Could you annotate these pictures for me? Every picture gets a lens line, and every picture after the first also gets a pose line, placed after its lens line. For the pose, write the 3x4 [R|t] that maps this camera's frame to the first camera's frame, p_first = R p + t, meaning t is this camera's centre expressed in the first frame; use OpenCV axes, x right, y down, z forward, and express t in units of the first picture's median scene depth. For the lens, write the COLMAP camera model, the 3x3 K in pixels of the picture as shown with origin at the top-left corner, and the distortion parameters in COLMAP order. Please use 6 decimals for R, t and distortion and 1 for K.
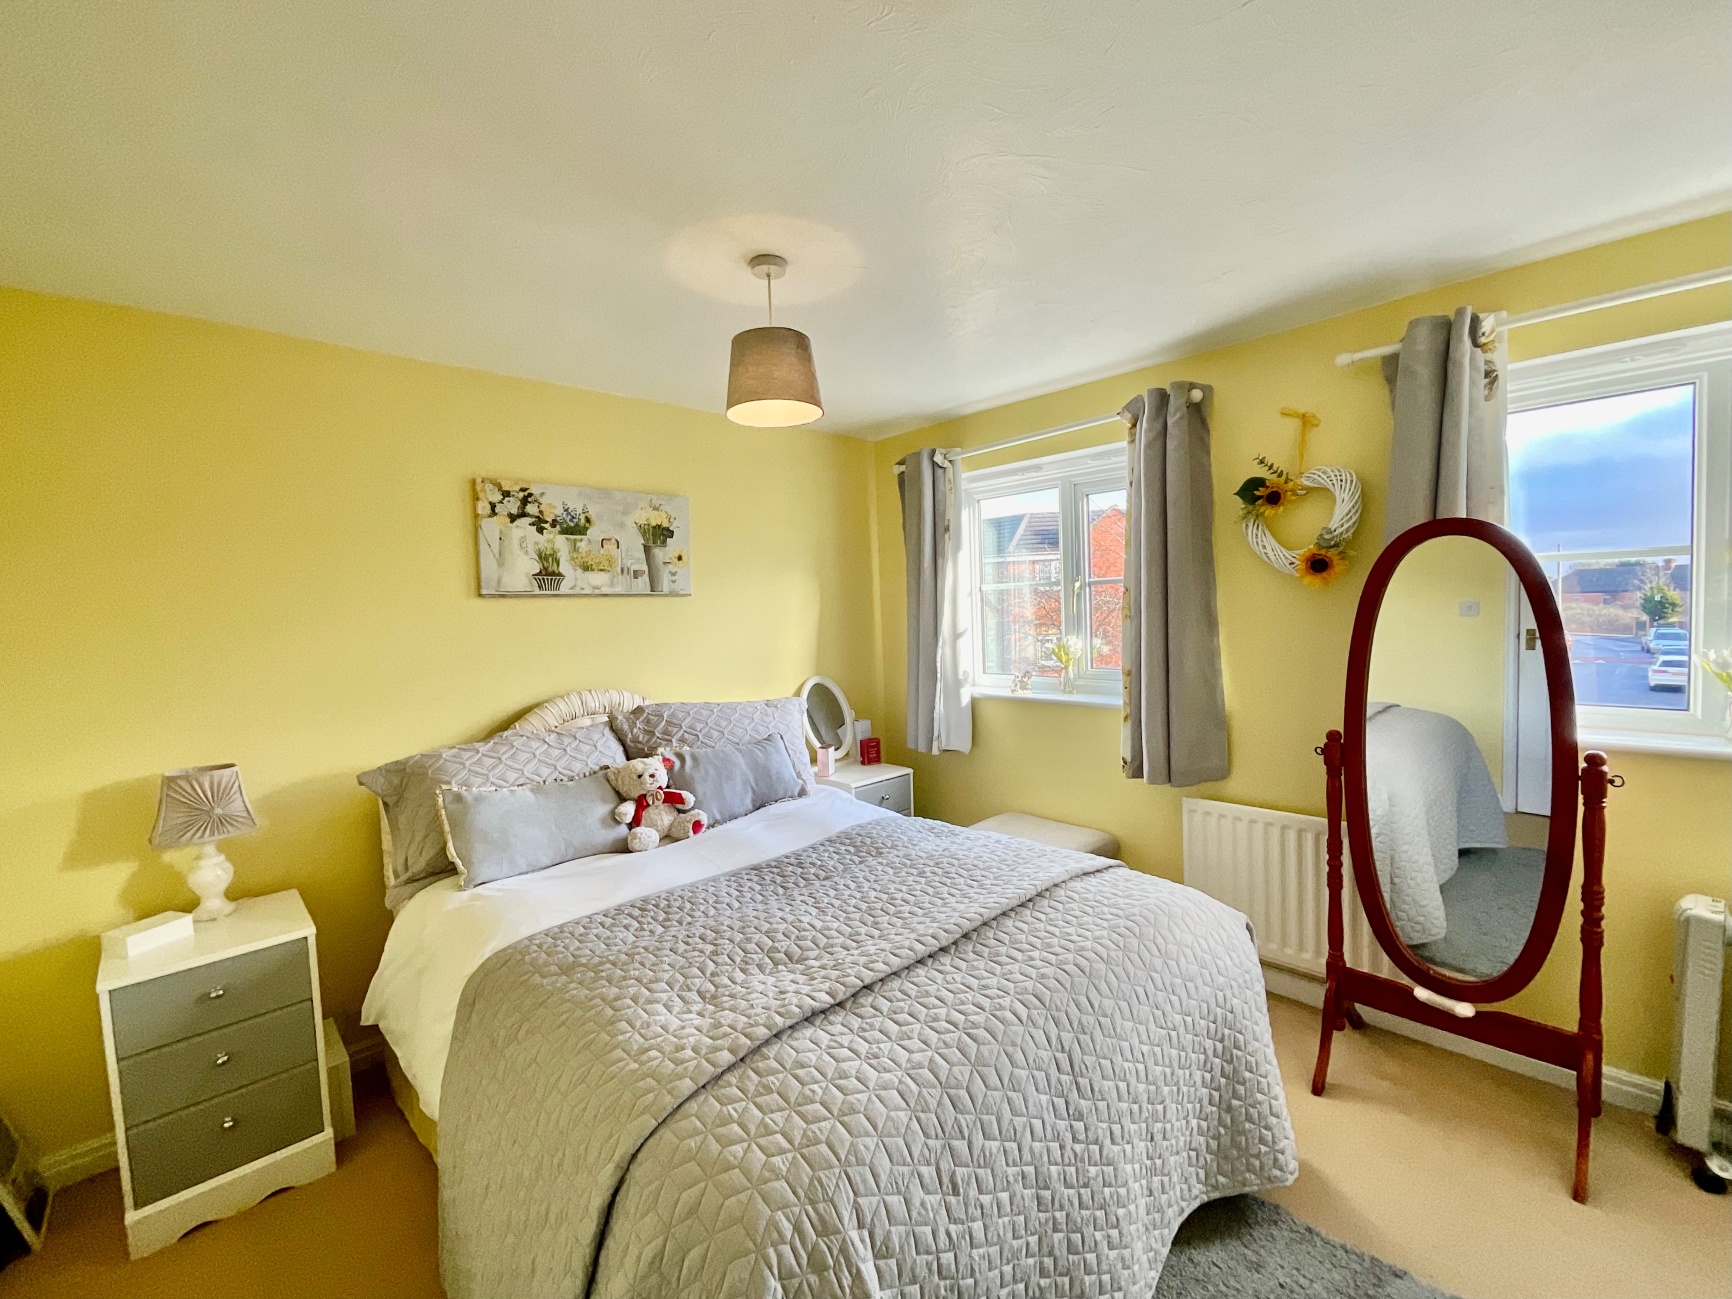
lens RADIAL K [[741.9, 0, 866.4], [0, 741.9, 653.1], [0, 0, 1]] dist [-0.000823, 0.000295]
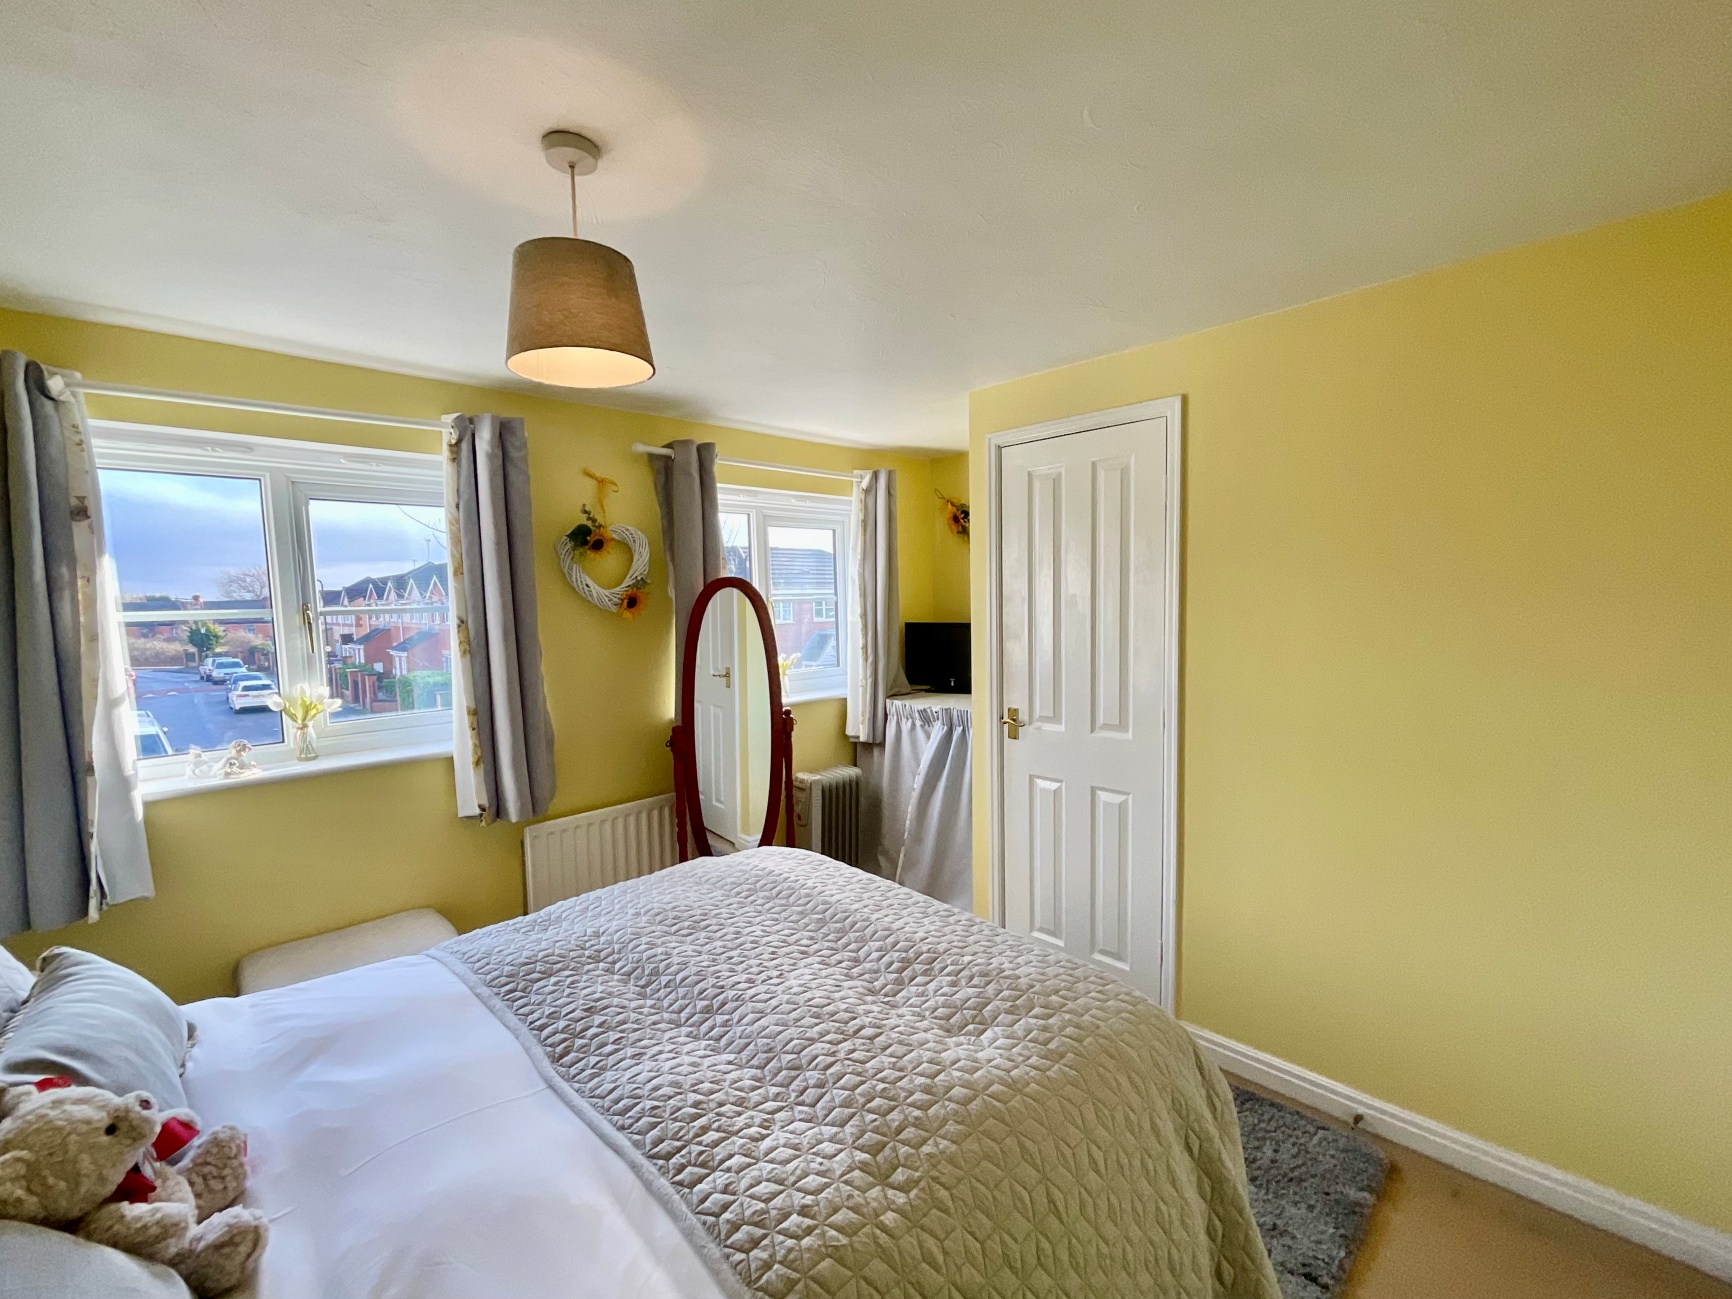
lens RADIAL K [[741.9, 0, 866.4], [0, 741.9, 653.1], [0, 0, 1]] dist [-0.000823, 0.000295]
pose [[-0.012819, -0.041761, 0.999045, -0.593601], [0.087406, 0.995256, 0.042724, -0.044878], [-0.996090, 0.087871, -0.009108, 0.545150]]
